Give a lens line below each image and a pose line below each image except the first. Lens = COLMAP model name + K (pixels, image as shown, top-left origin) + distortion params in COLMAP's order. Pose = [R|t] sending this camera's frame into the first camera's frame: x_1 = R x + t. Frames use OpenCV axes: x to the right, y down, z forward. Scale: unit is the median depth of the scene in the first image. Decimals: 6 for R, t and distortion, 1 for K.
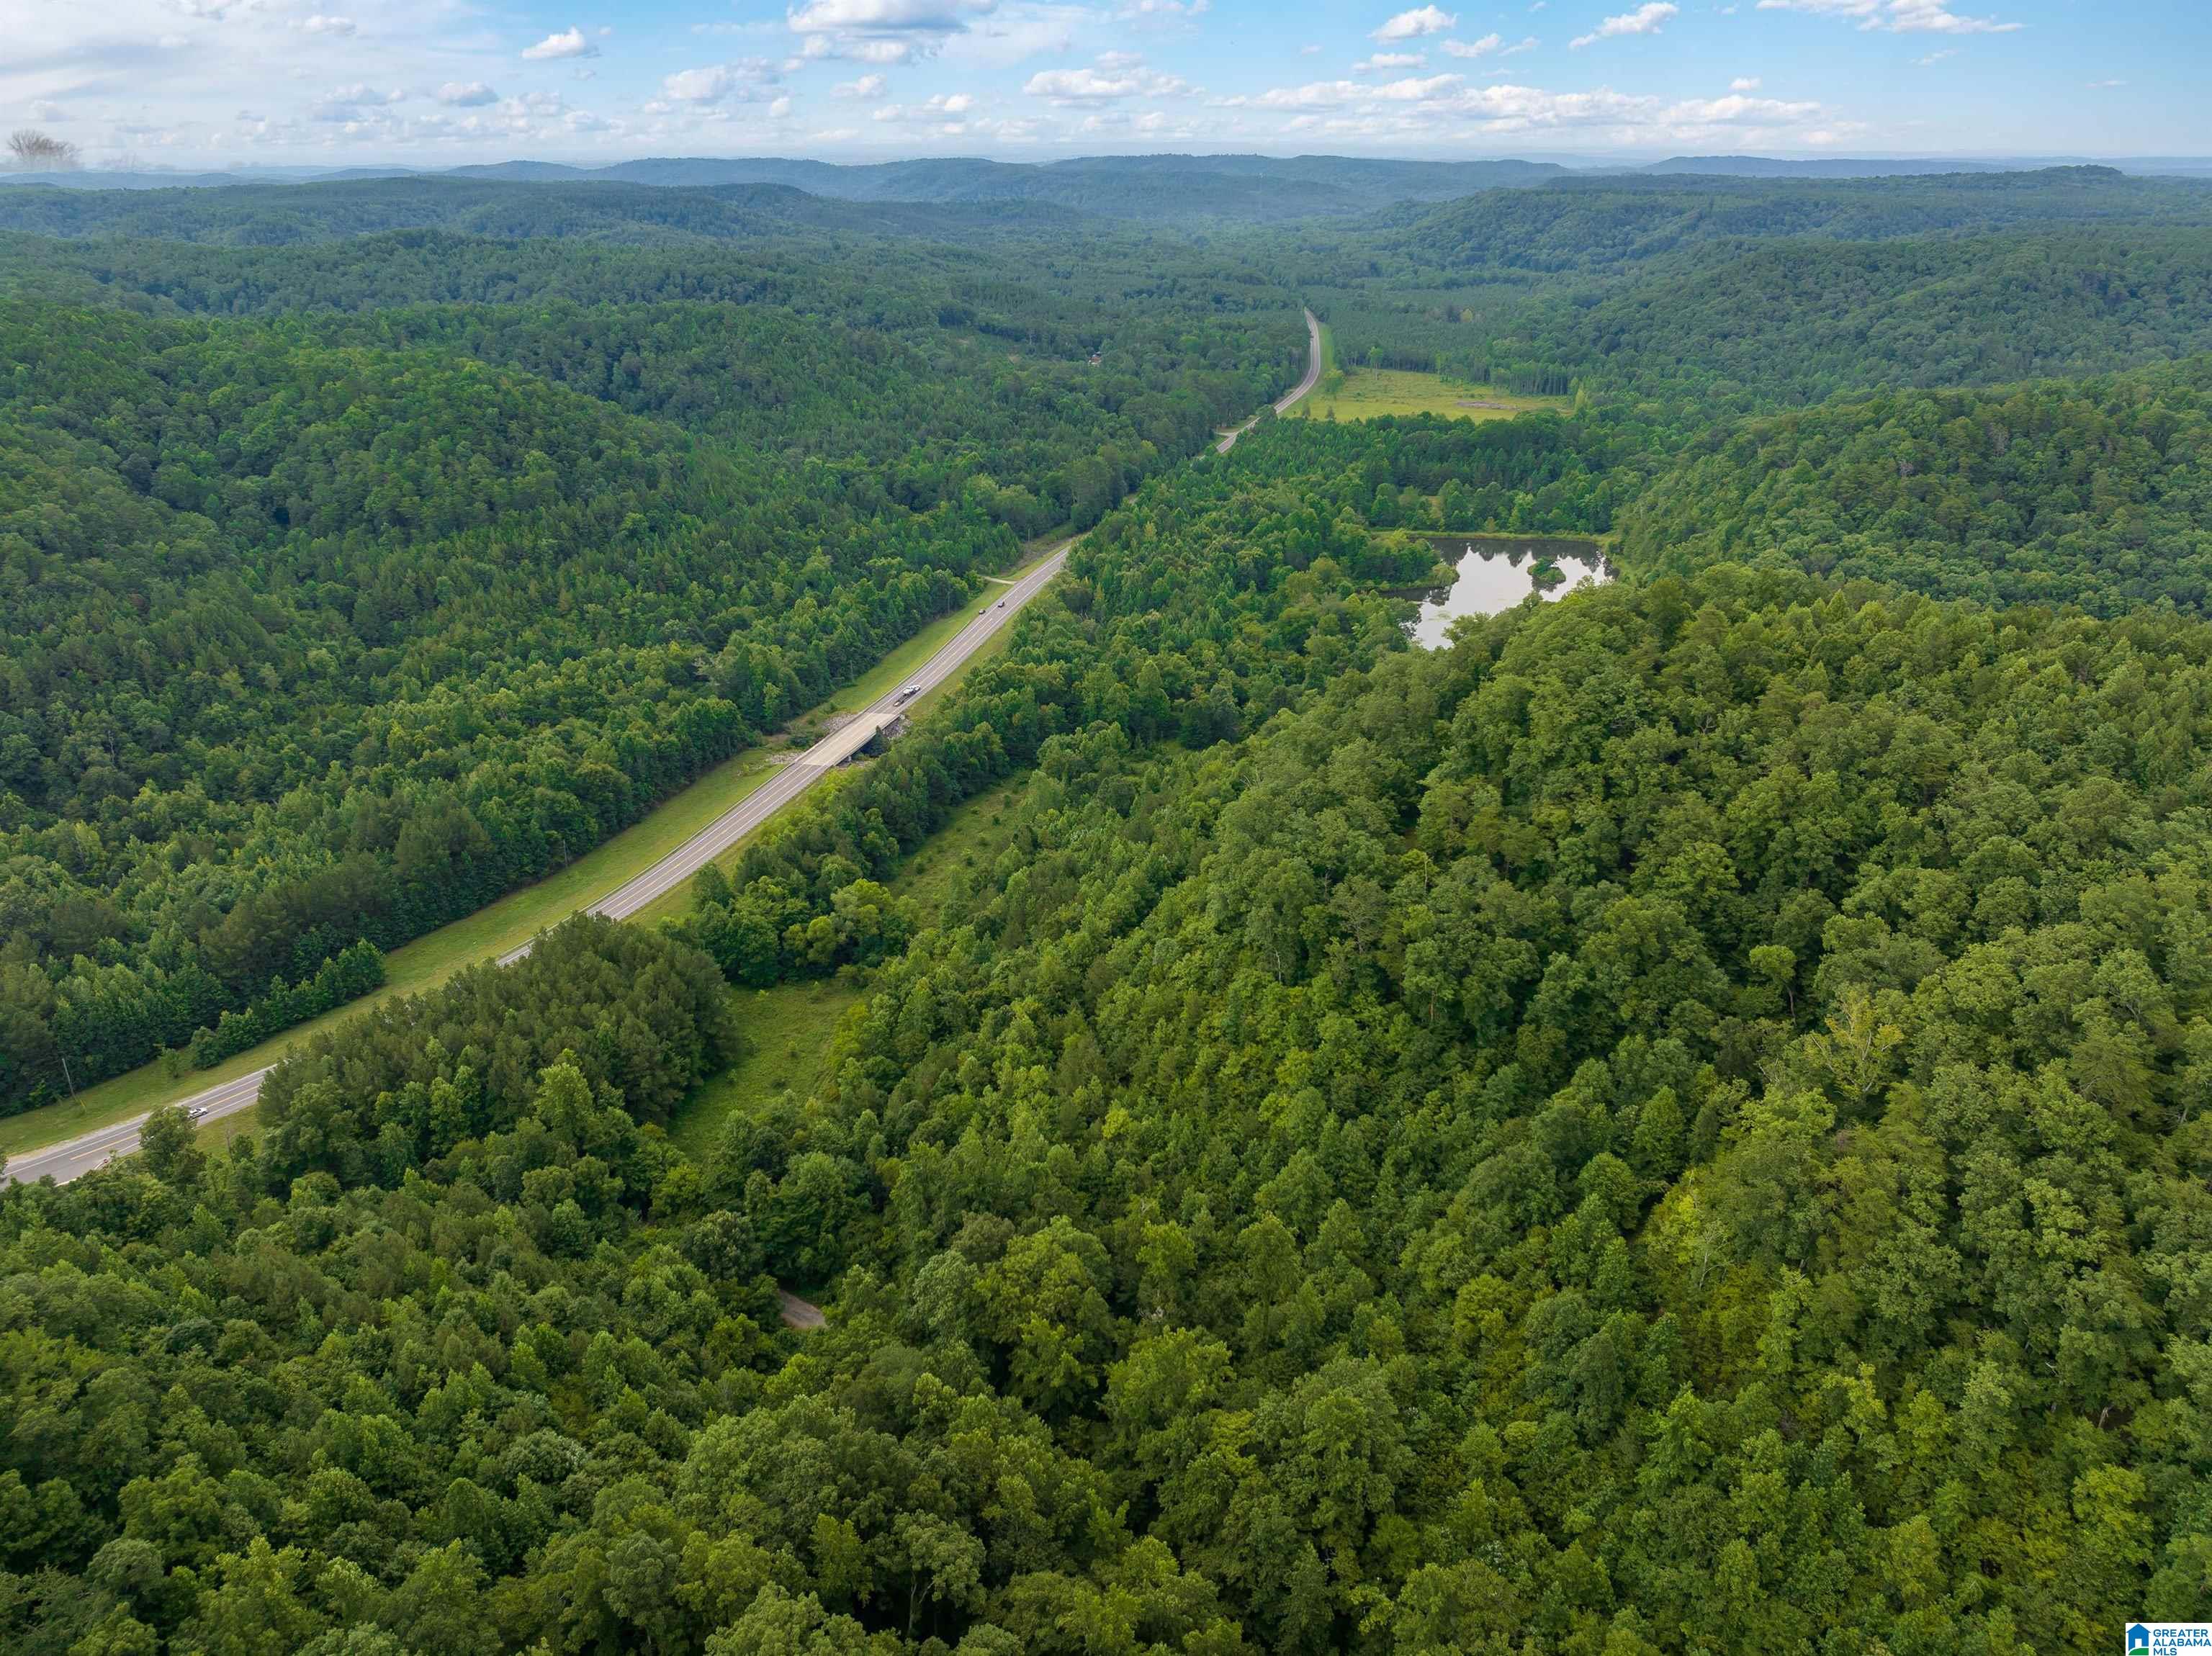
lens RADIAL K [[1562.8, 0, 1100.8], [0, 1562.8, 819.0], [0, 0, 1]] dist [-0.044286, 0.010351]
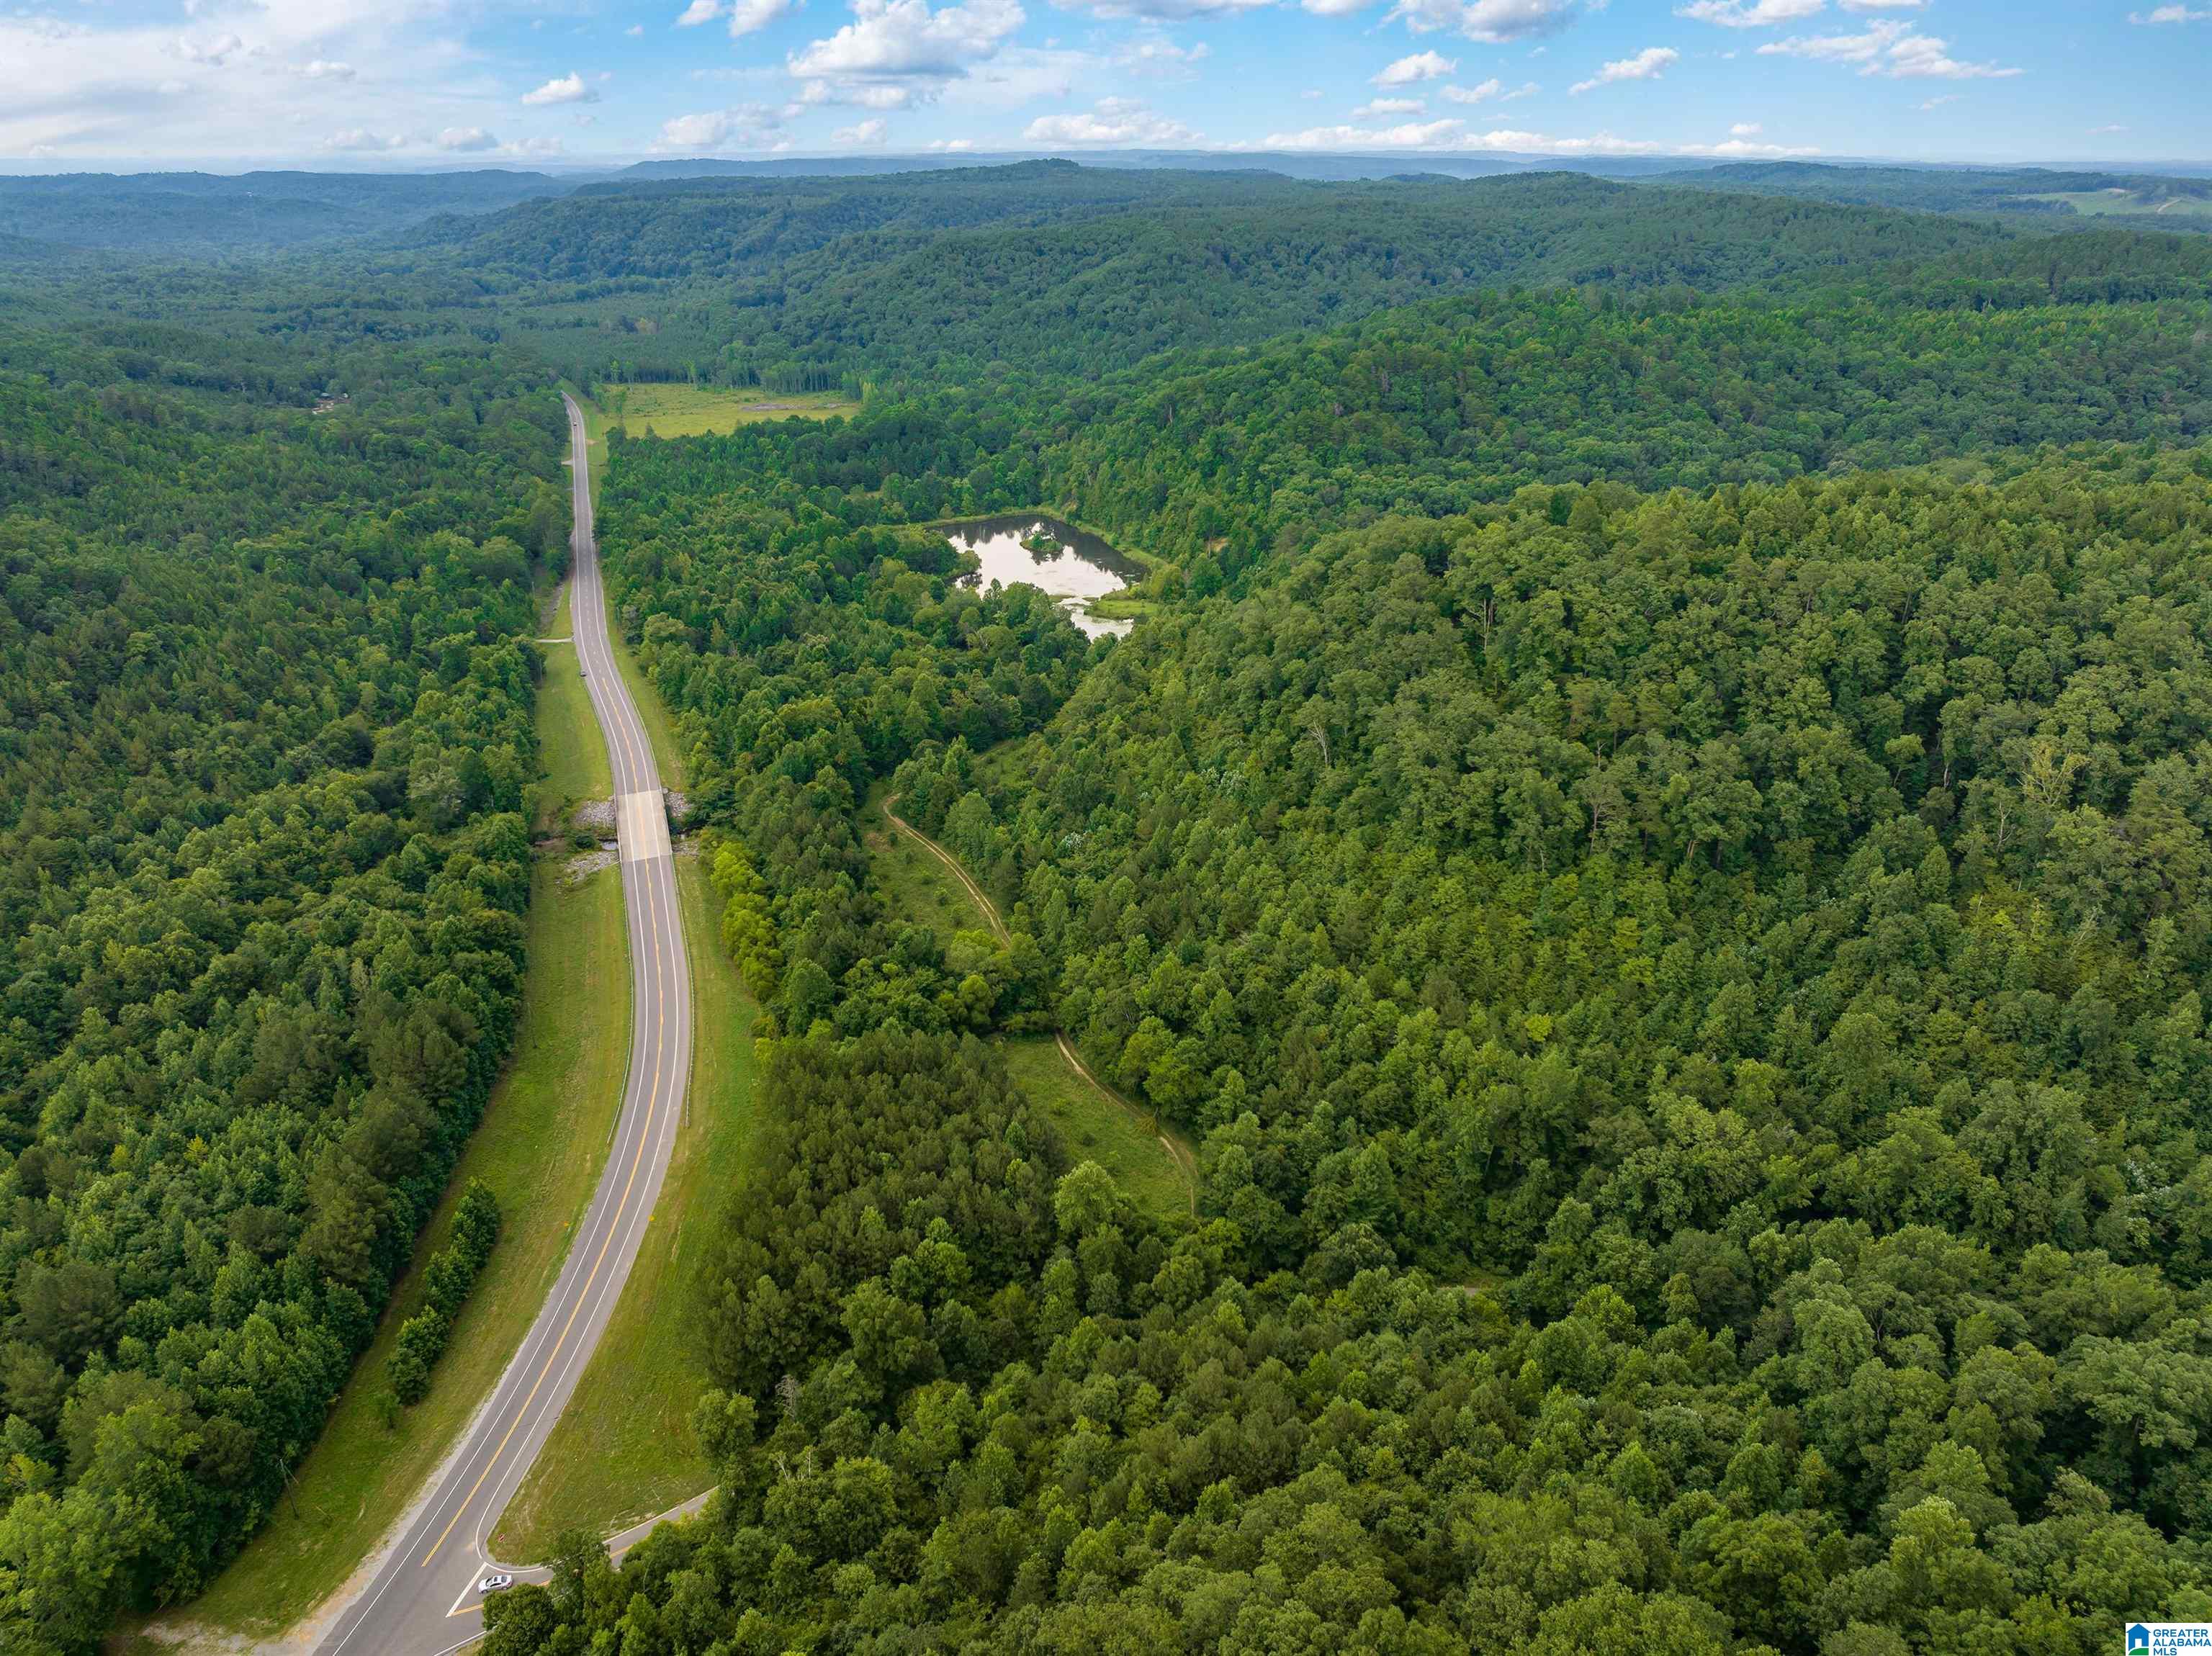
lens RADIAL K [[1558.8, 0, 1106.0], [0, 1558.8, 828.0], [0, 0, 1]] dist [-0.033347, -0.000380]
pose [[0.804889, -0.241007, 0.542281, -0.248105], [0.240269, 0.967916, 0.073550, -0.030072], [-0.542608, 0.071094, 0.836972, 0.071782]]
